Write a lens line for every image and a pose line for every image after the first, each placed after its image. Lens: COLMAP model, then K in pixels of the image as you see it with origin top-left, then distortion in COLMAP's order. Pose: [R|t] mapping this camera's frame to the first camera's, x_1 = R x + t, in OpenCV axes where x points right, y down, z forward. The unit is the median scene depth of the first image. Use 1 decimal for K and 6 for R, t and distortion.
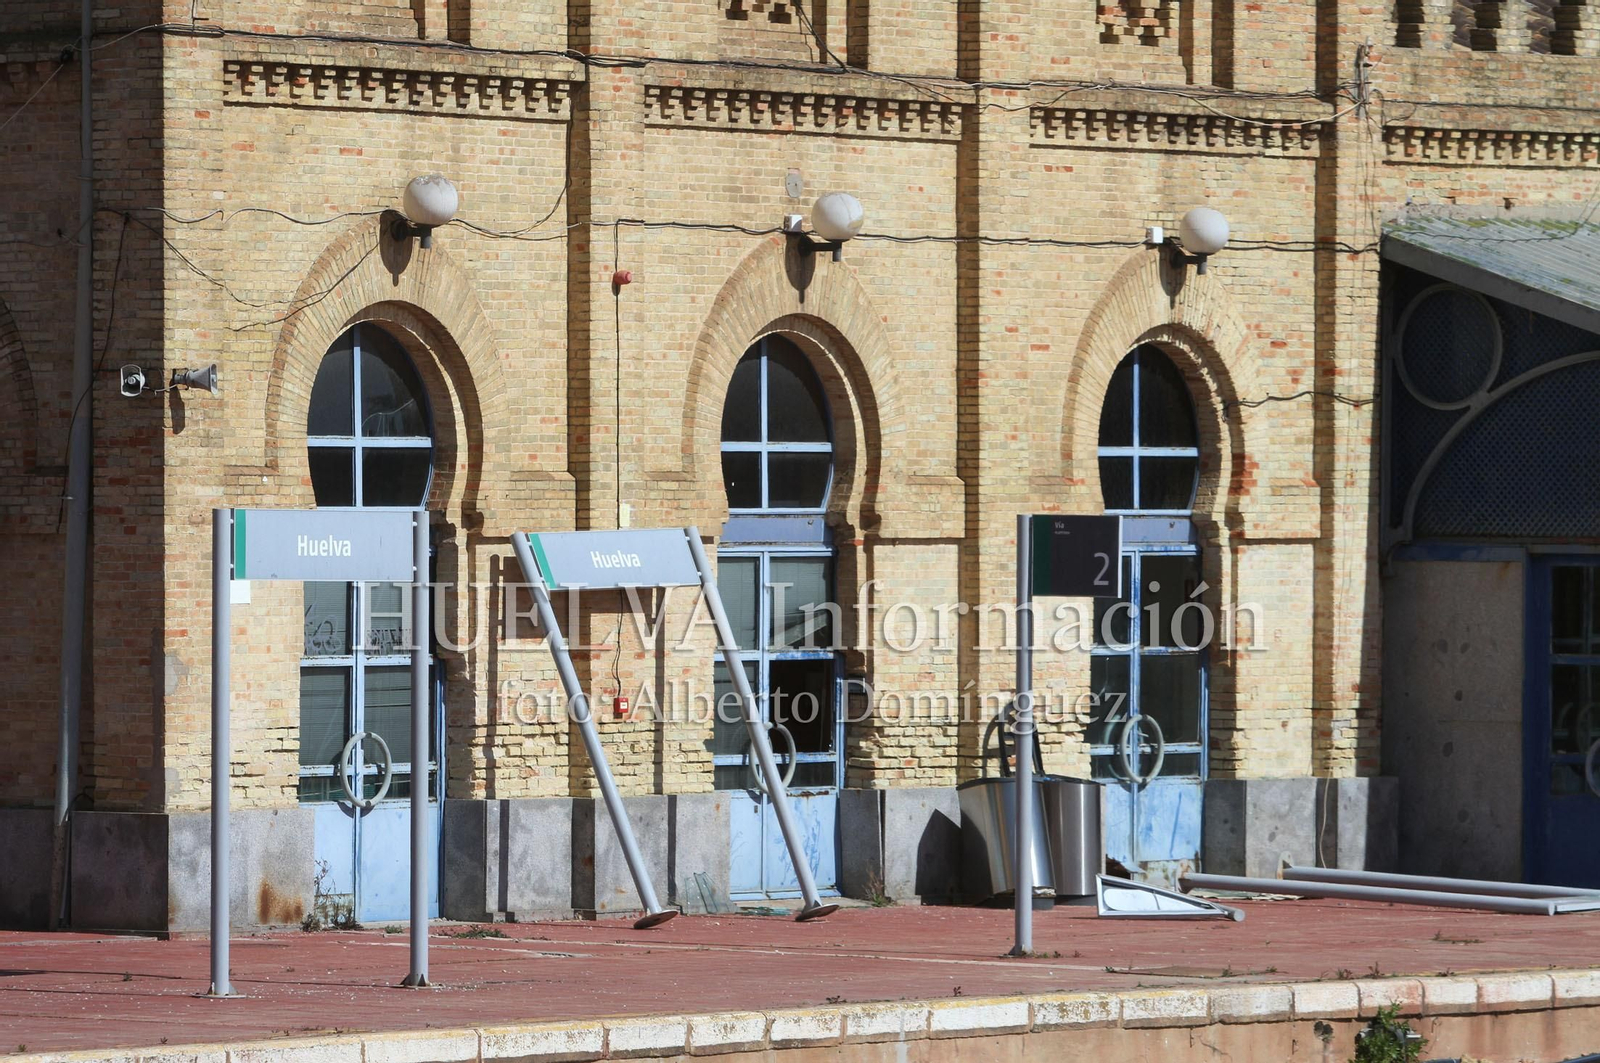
lens RADIAL K [[11259.4, 0, 656.1], [0, 11259.4, 532.3], [0, 0, 1]] dist [0.543694, 9.373168]
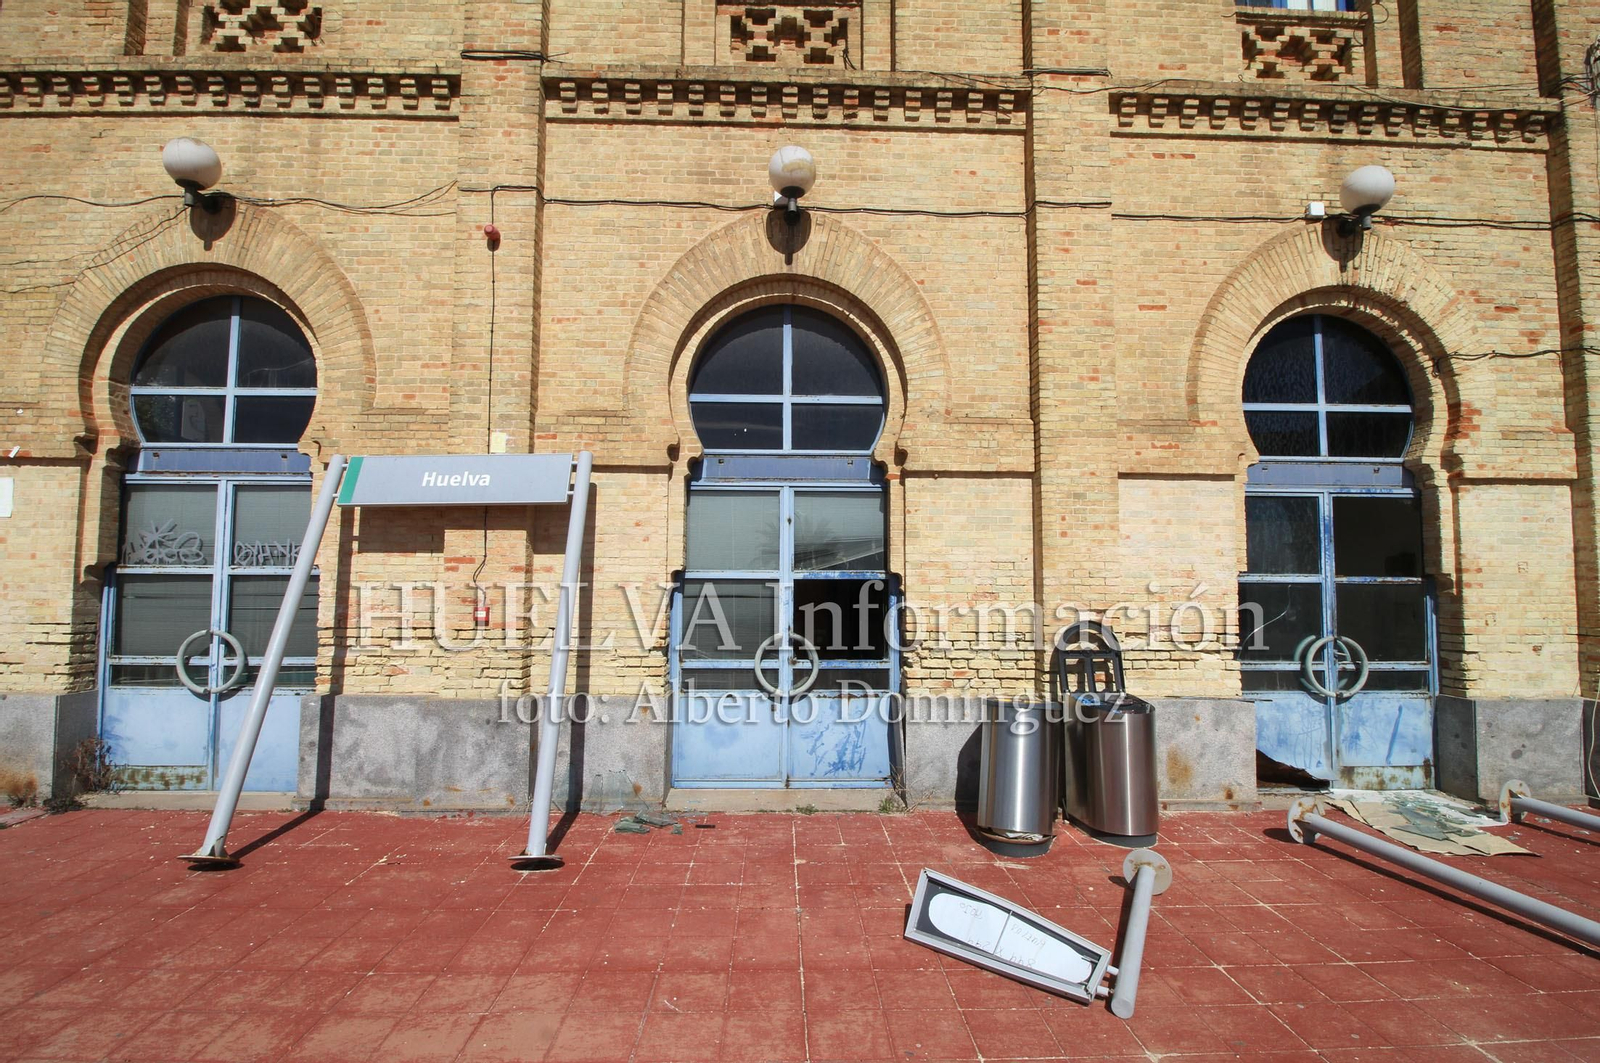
lens RADIAL K [[759.1, 0, 803.0], [0, 759.1, 540.2], [0, 0, 1]] dist [-0.001805, -0.012558]
pose [[0.627654, -0.049087, -0.776944, 0.071760], [-0.006590, 0.997639, -0.068355, 0.012654], [0.778465, 0.048023, 0.625848, 0.949071]]
